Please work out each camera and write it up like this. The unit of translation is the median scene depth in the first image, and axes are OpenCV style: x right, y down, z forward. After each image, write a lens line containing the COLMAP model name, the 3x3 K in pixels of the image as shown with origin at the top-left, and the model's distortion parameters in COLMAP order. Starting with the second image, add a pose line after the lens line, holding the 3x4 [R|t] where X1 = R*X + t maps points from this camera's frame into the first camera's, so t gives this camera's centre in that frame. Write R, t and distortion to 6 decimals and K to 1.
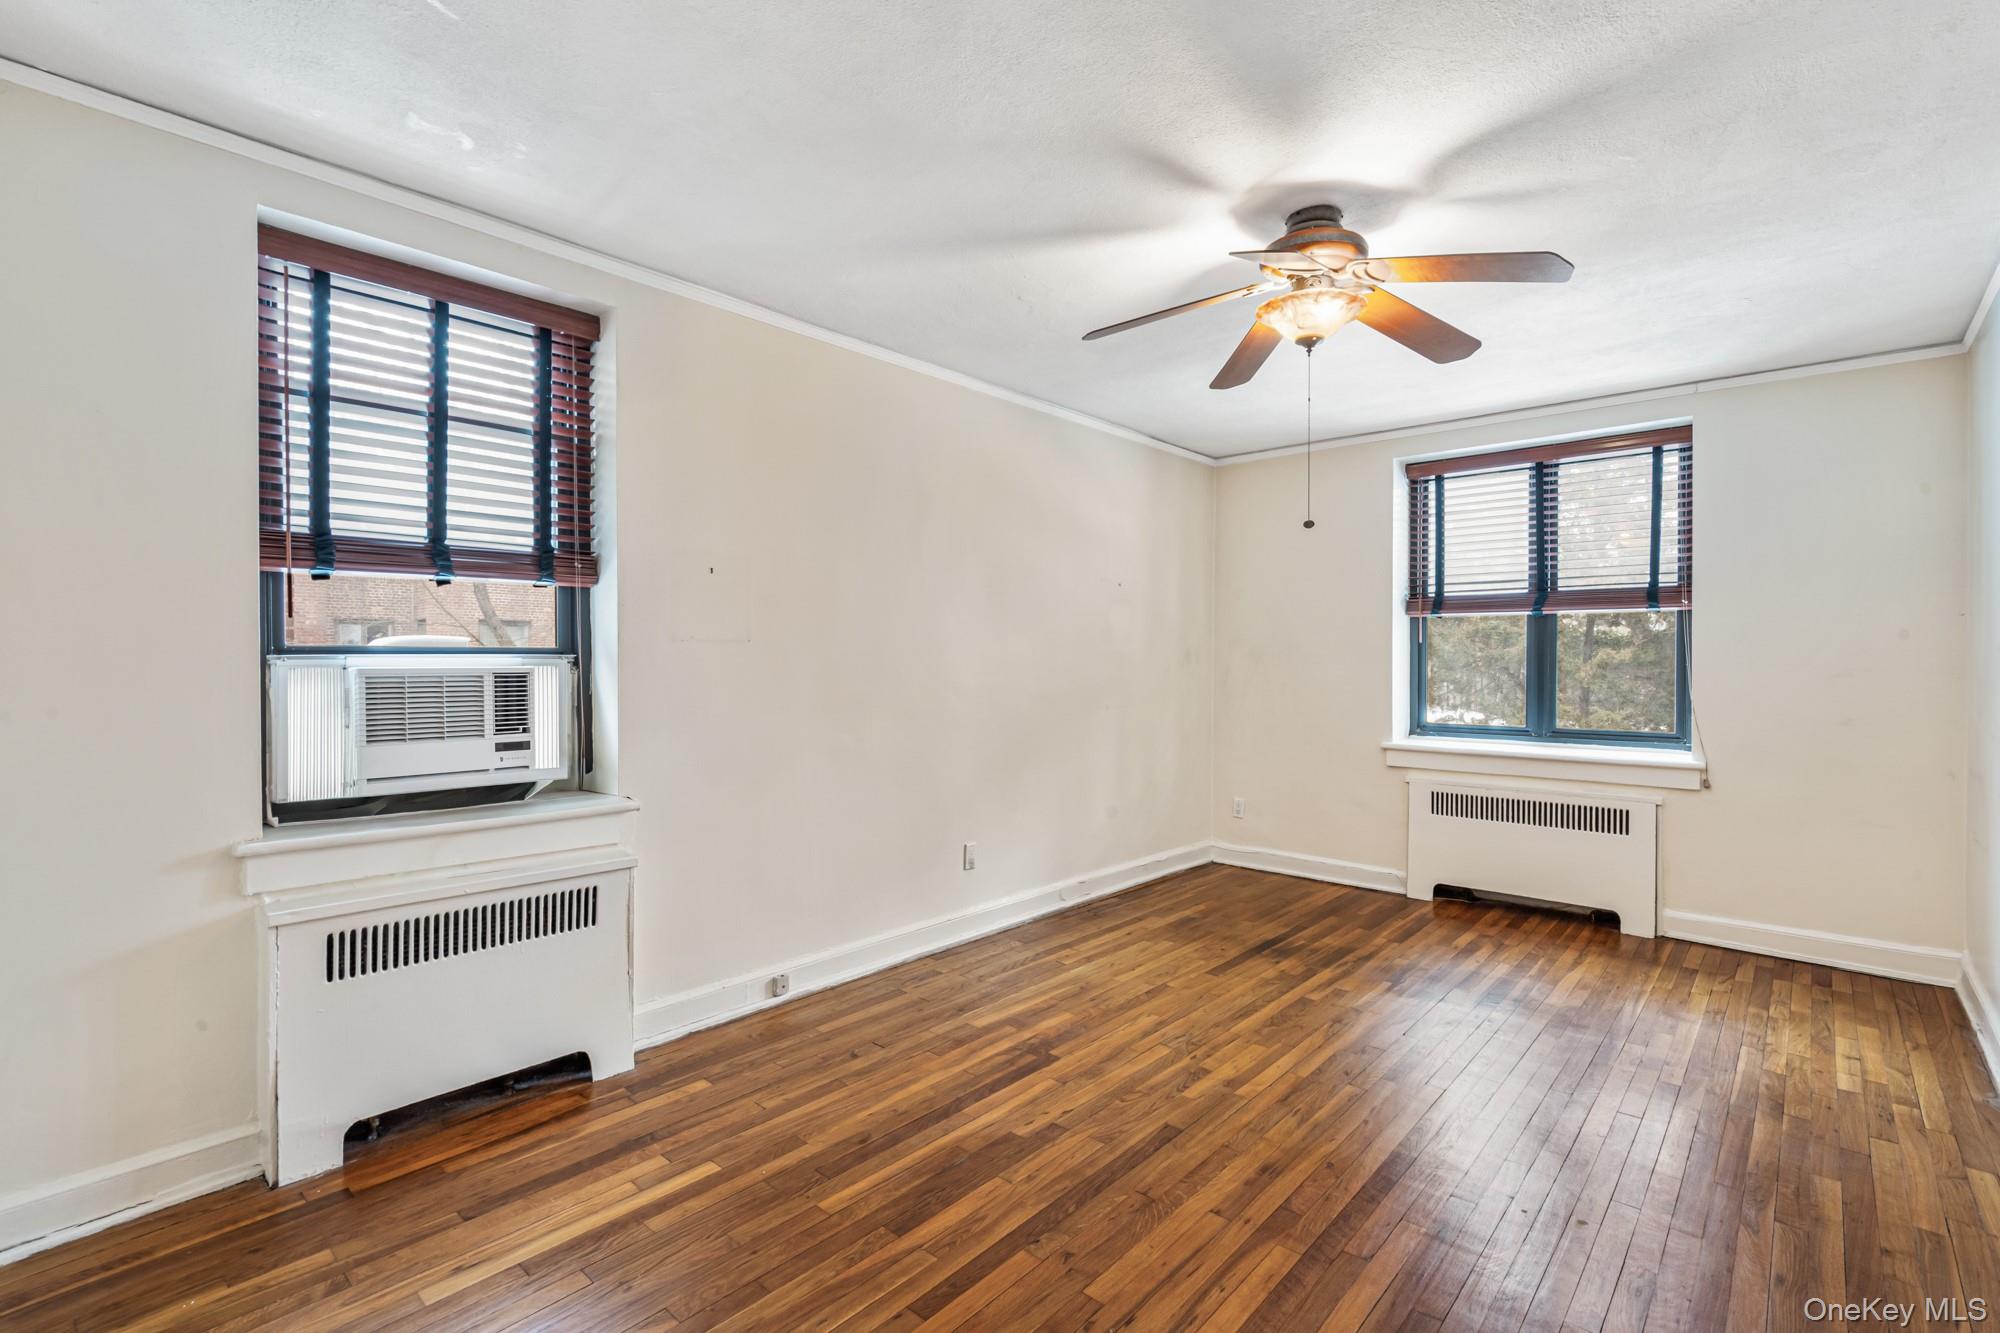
lens RADIAL K [[905.9, 0, 1000.0], [0, 905.9, 666.5], [0, 0, 1]] dist [-0.000209, 0.000469]
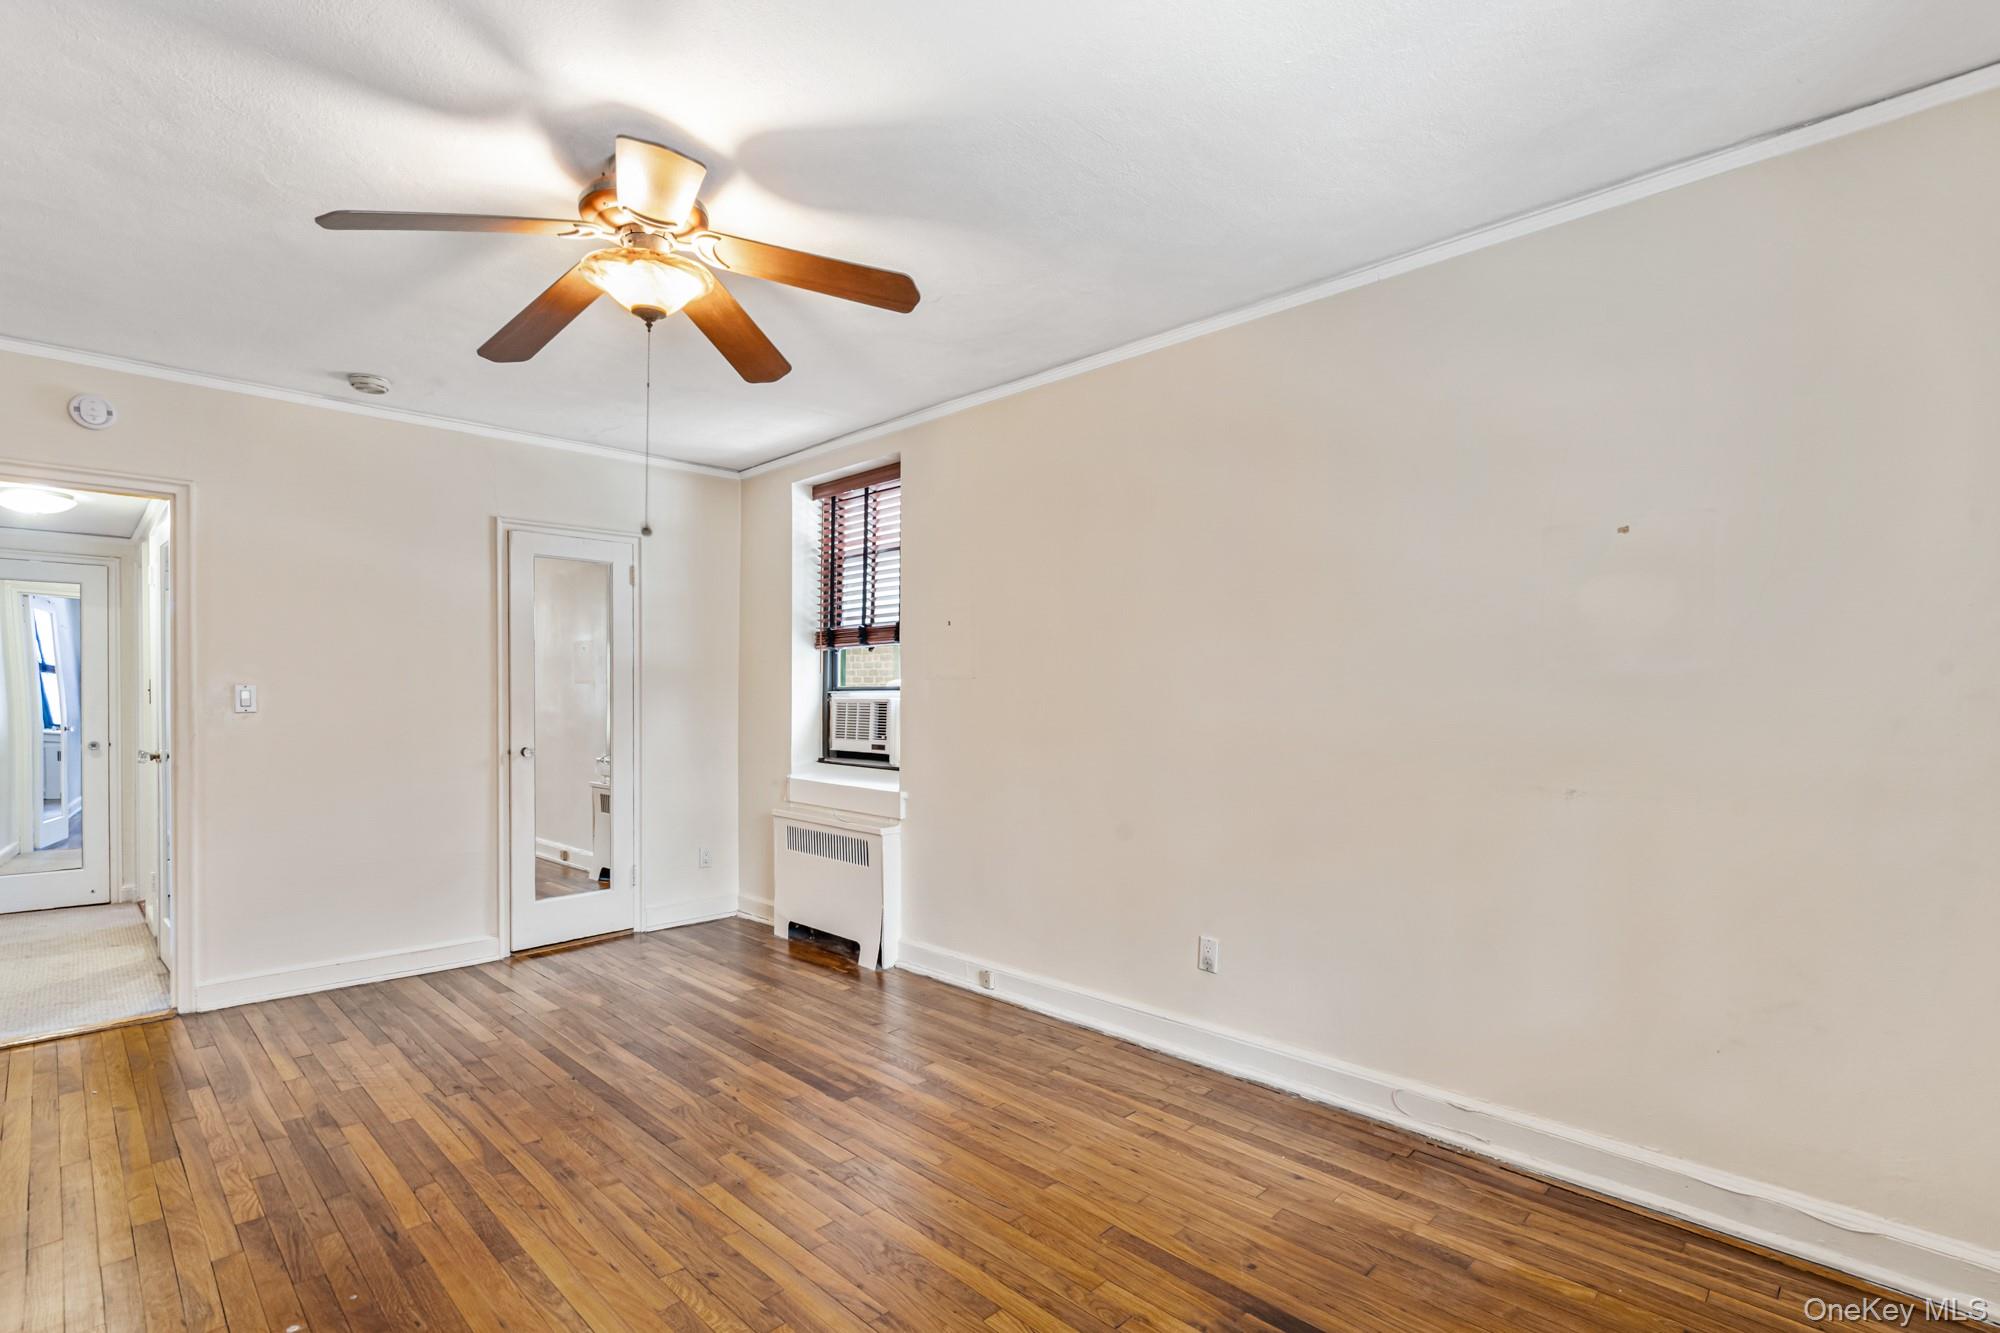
lens RADIAL K [[955.1, 0, 997.9], [0, 955.1, 699.9], [0, 0, 1]] dist [-0.001617, 0.000231]
pose [[-0.058734, 0.002121, -0.998271, 1.108684], [-0.009835, 0.999948, 0.002703, -0.002158], [0.998225, 0.009976, -0.058710, 1.259356]]
